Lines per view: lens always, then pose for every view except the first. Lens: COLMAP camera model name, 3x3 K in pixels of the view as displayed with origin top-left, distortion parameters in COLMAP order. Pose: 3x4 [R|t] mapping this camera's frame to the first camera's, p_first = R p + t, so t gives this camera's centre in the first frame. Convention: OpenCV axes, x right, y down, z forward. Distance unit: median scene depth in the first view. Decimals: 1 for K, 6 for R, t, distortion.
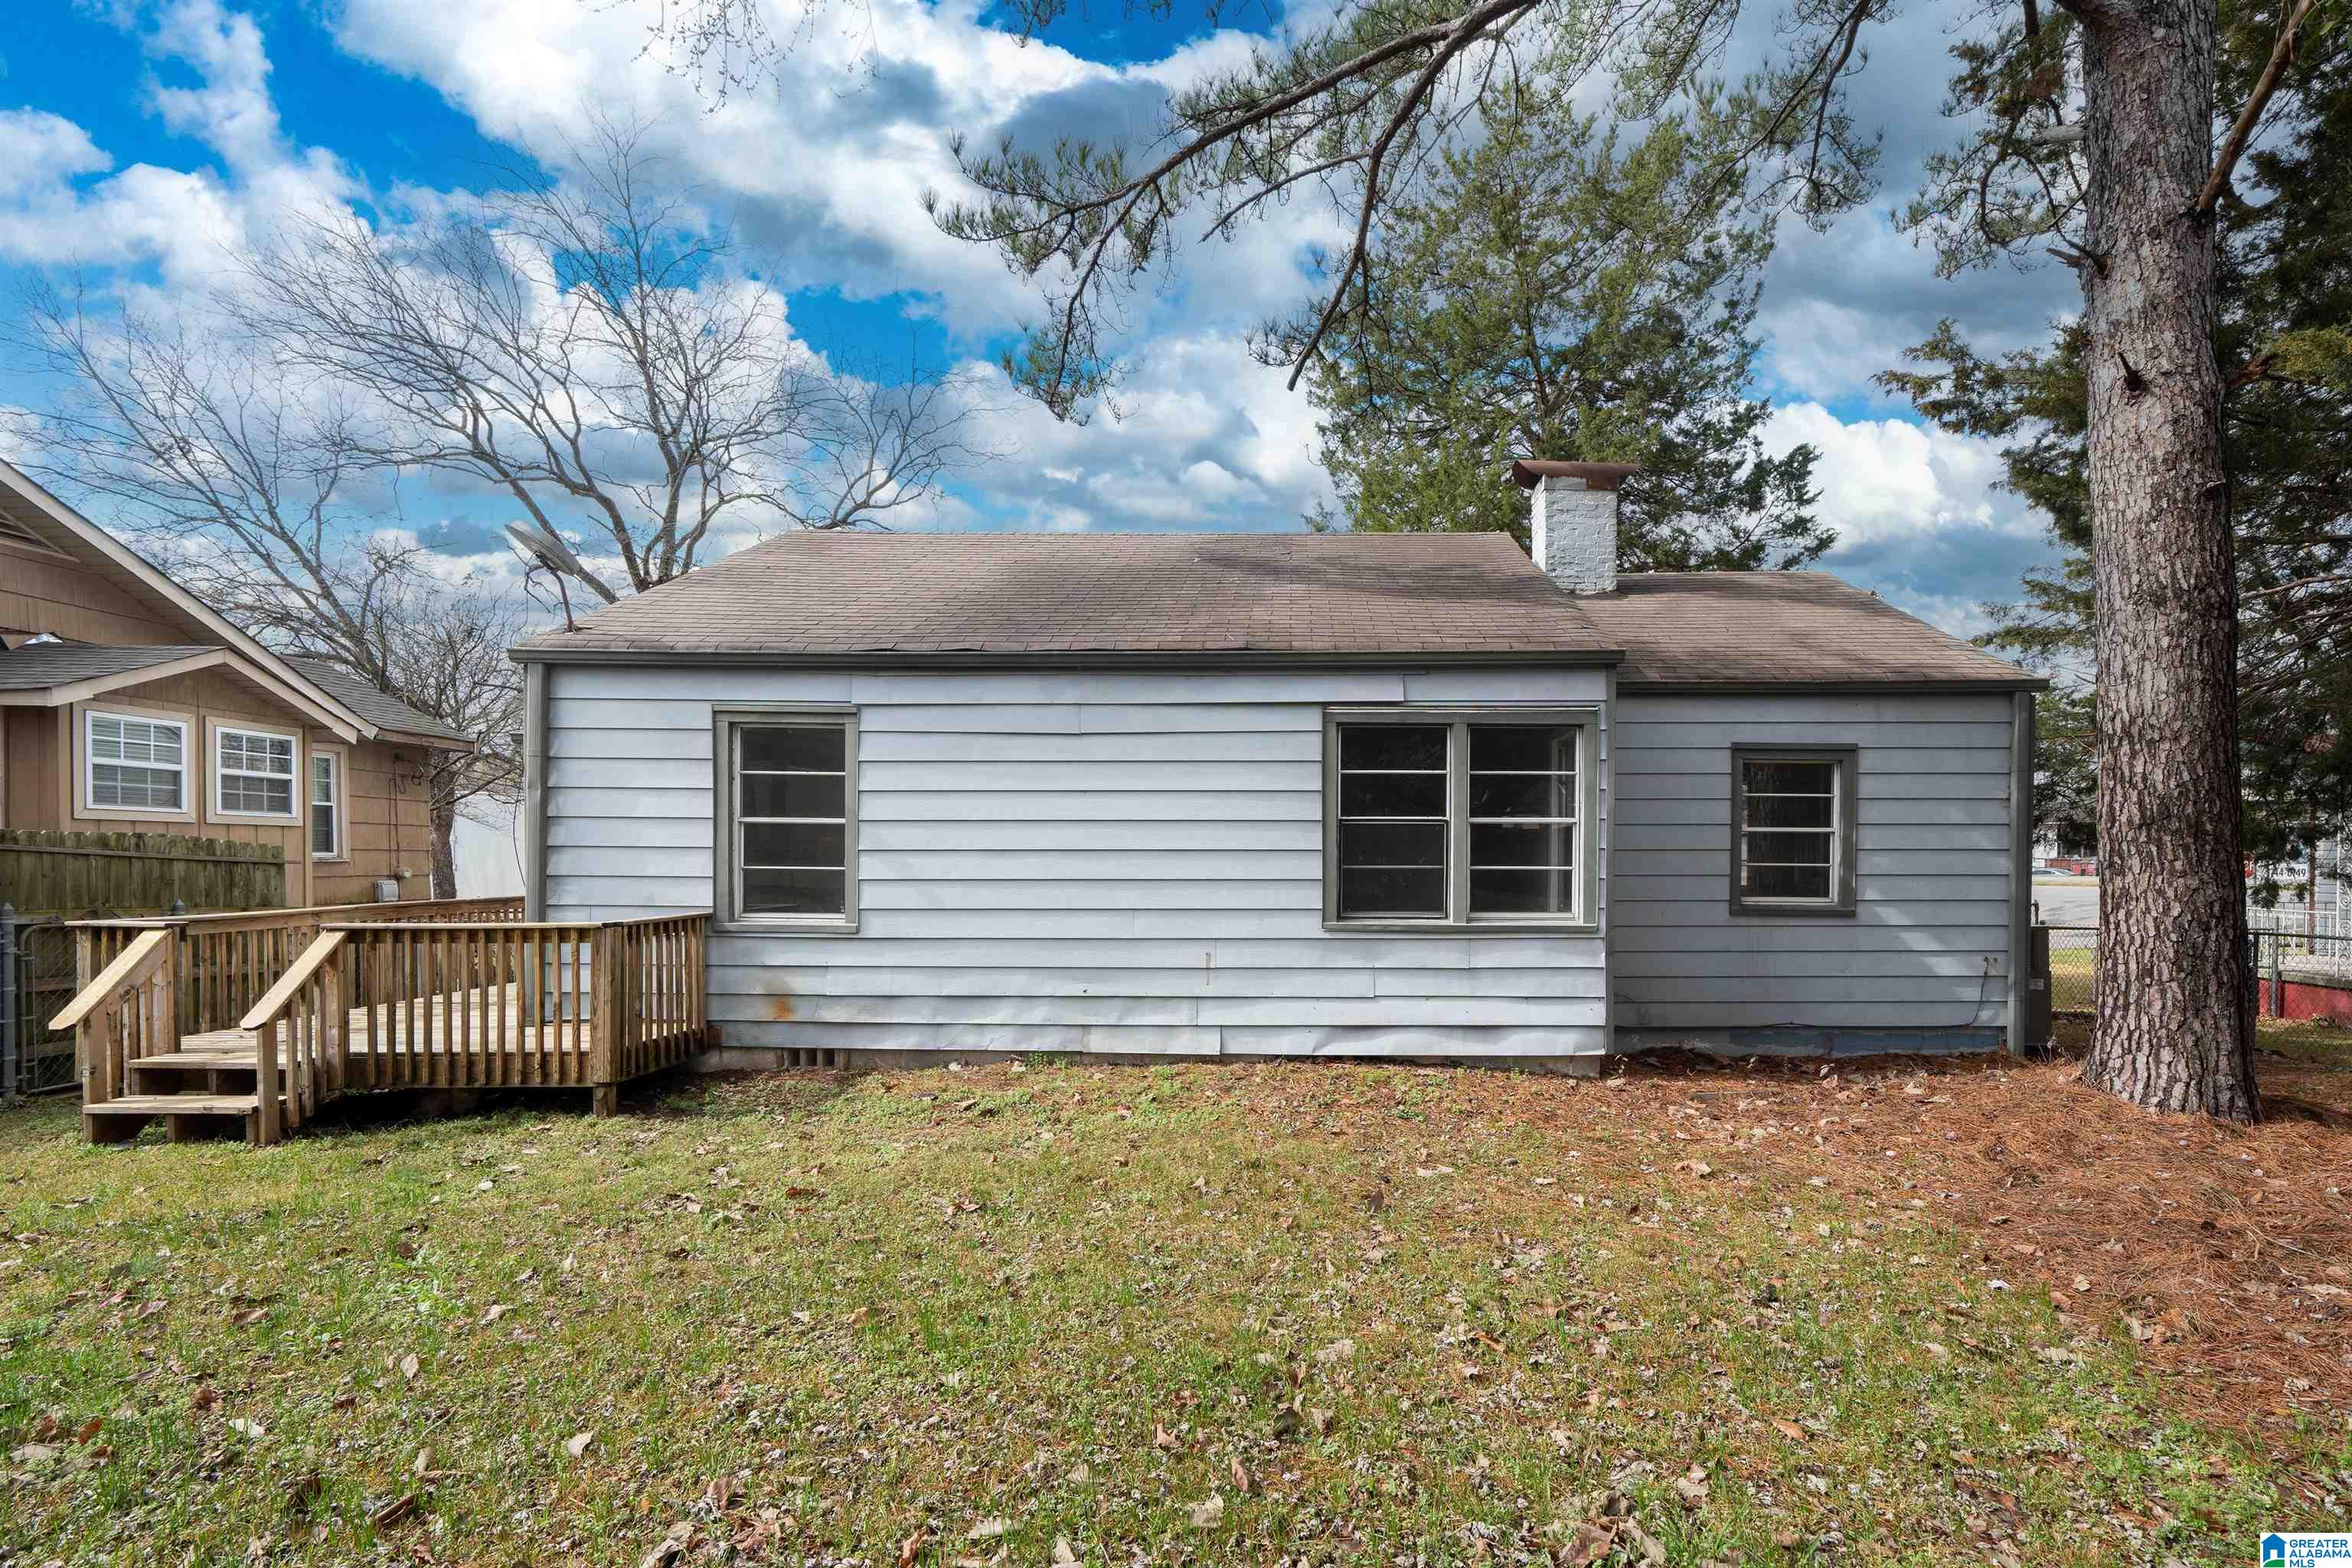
lens RADIAL K [[946.8, 0, 1194.5], [0, 946.8, 863.4], [0, 0, 1]] dist [-0.002136, -0.000196]
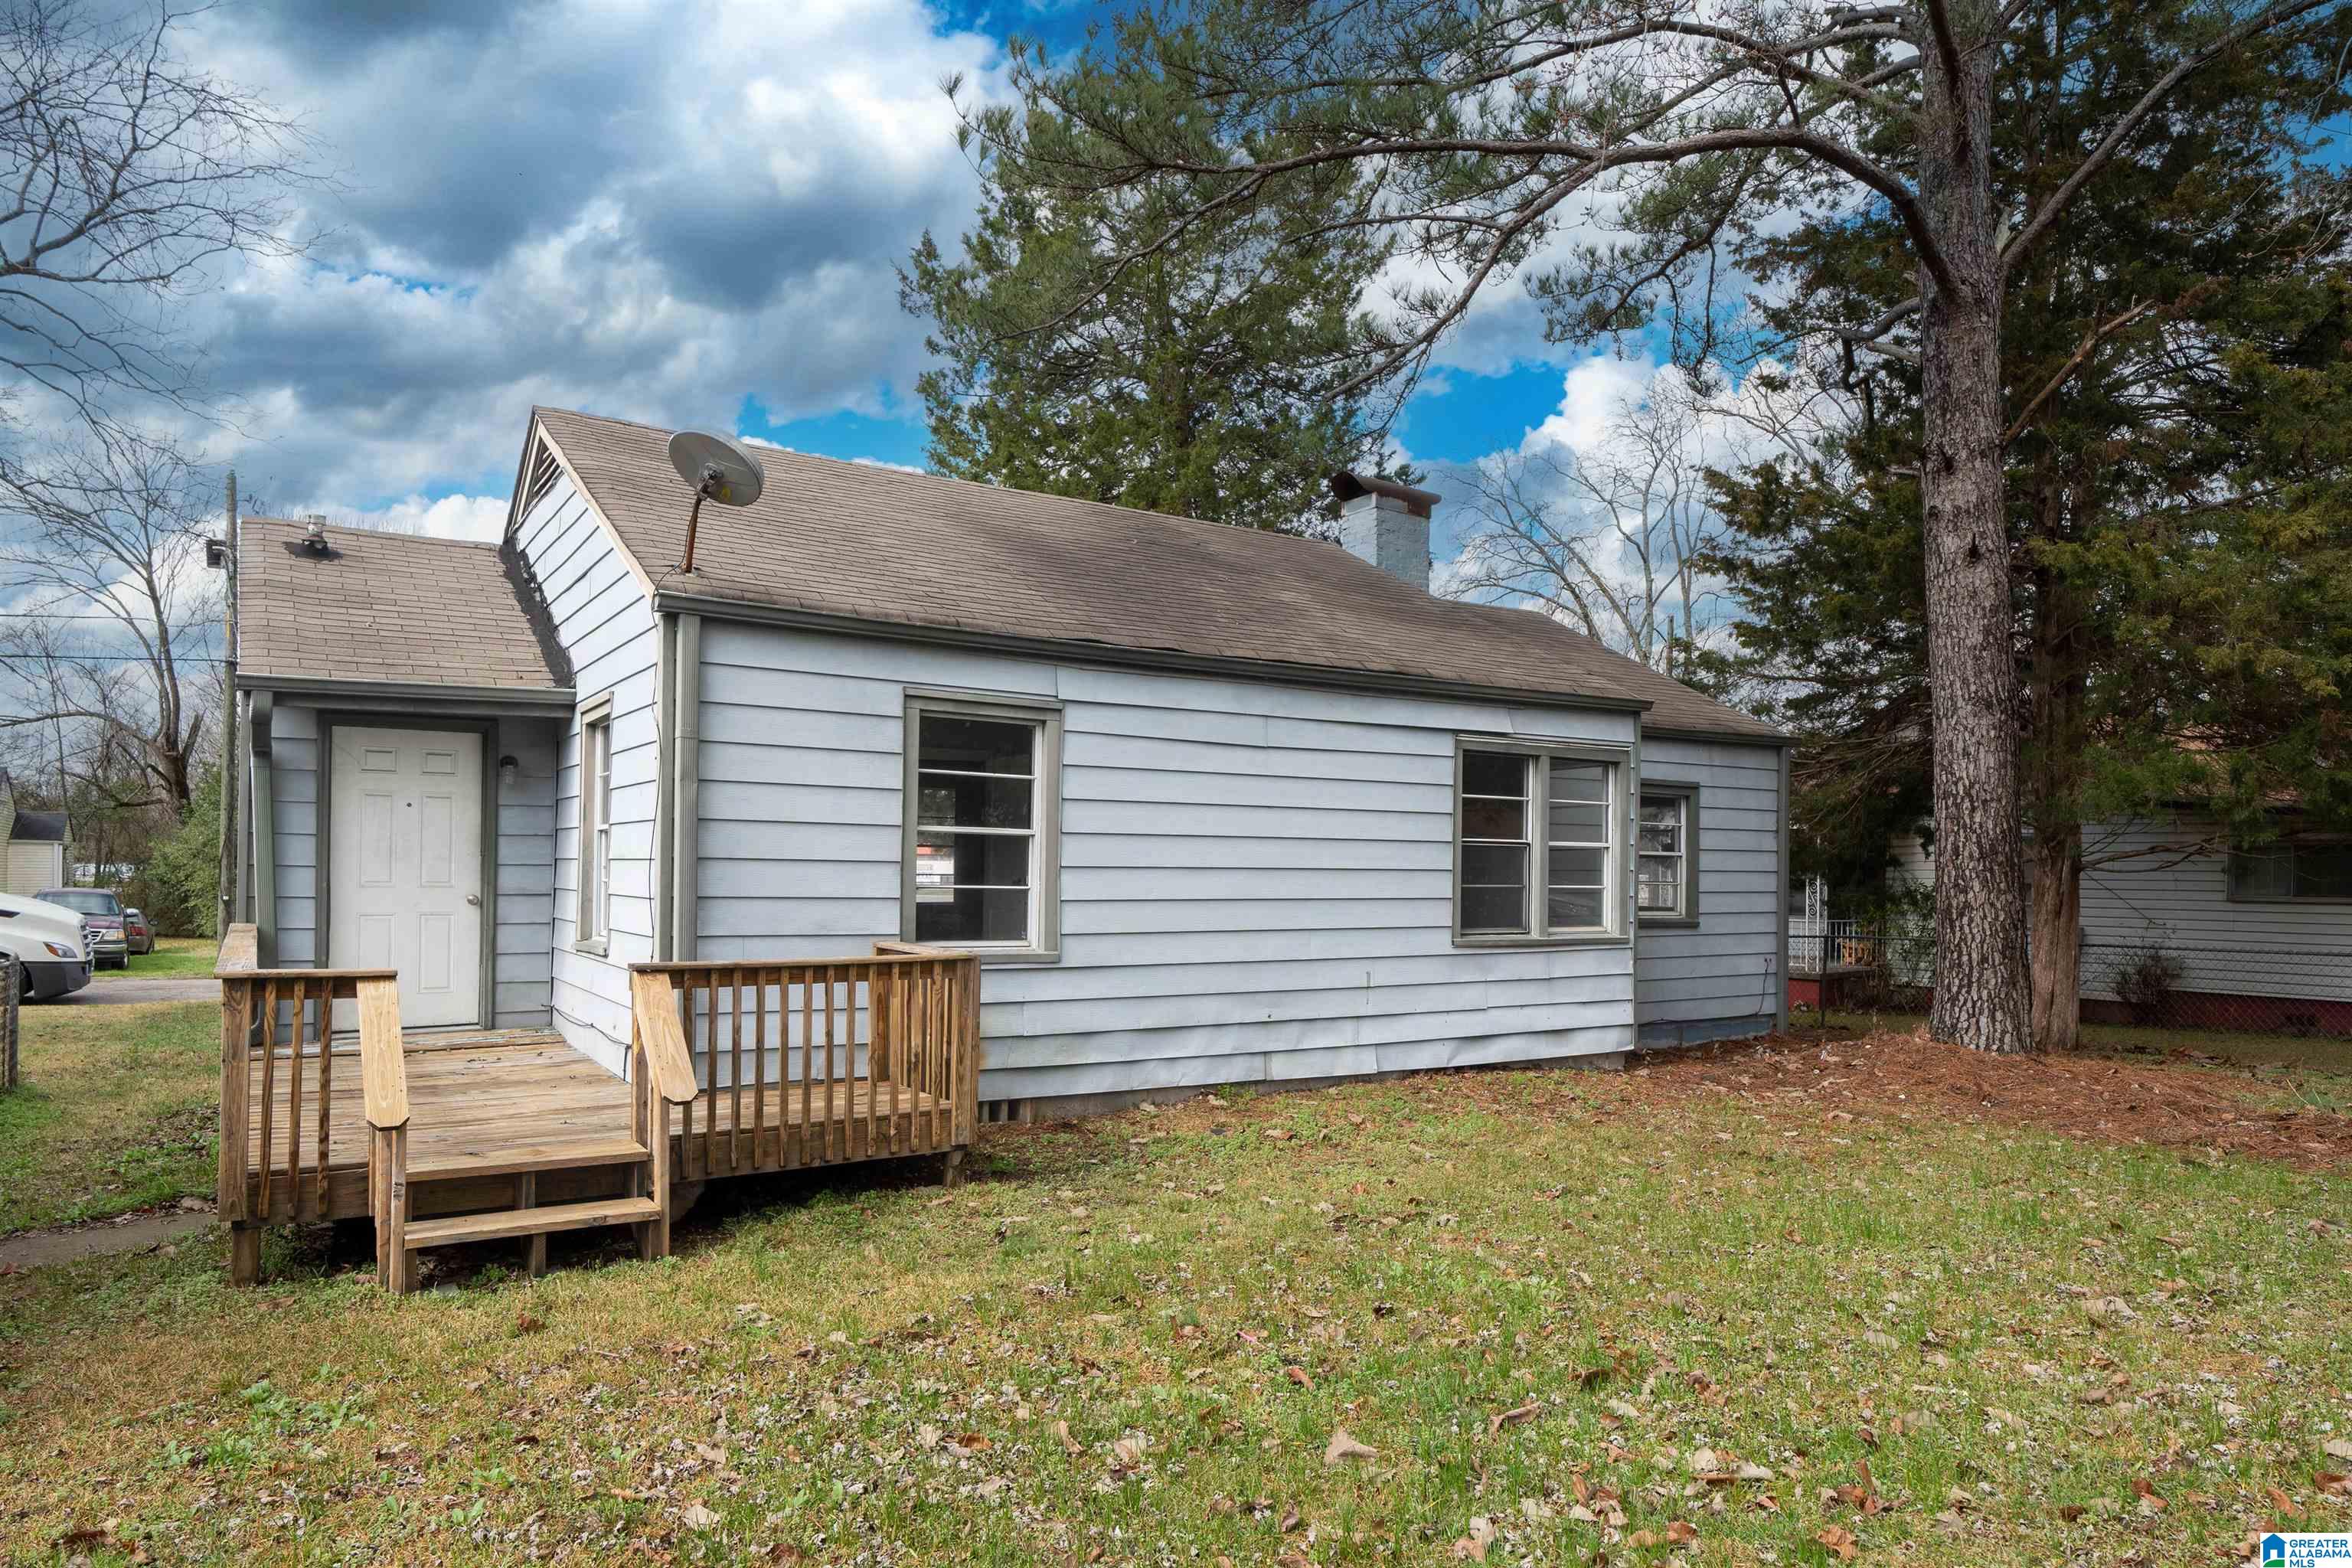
lens RADIAL K [[1216.8, 0, 1155.0], [0, 1216.8, 852.7], [0, 0, 1]] dist [0.002717, 0.000483]
pose [[0.877188, 0.013900, 0.479946, -0.808364], [-0.004189, 0.999764, -0.021298, -0.003174], [-0.480129, 0.016672, 0.877039, -0.024829]]
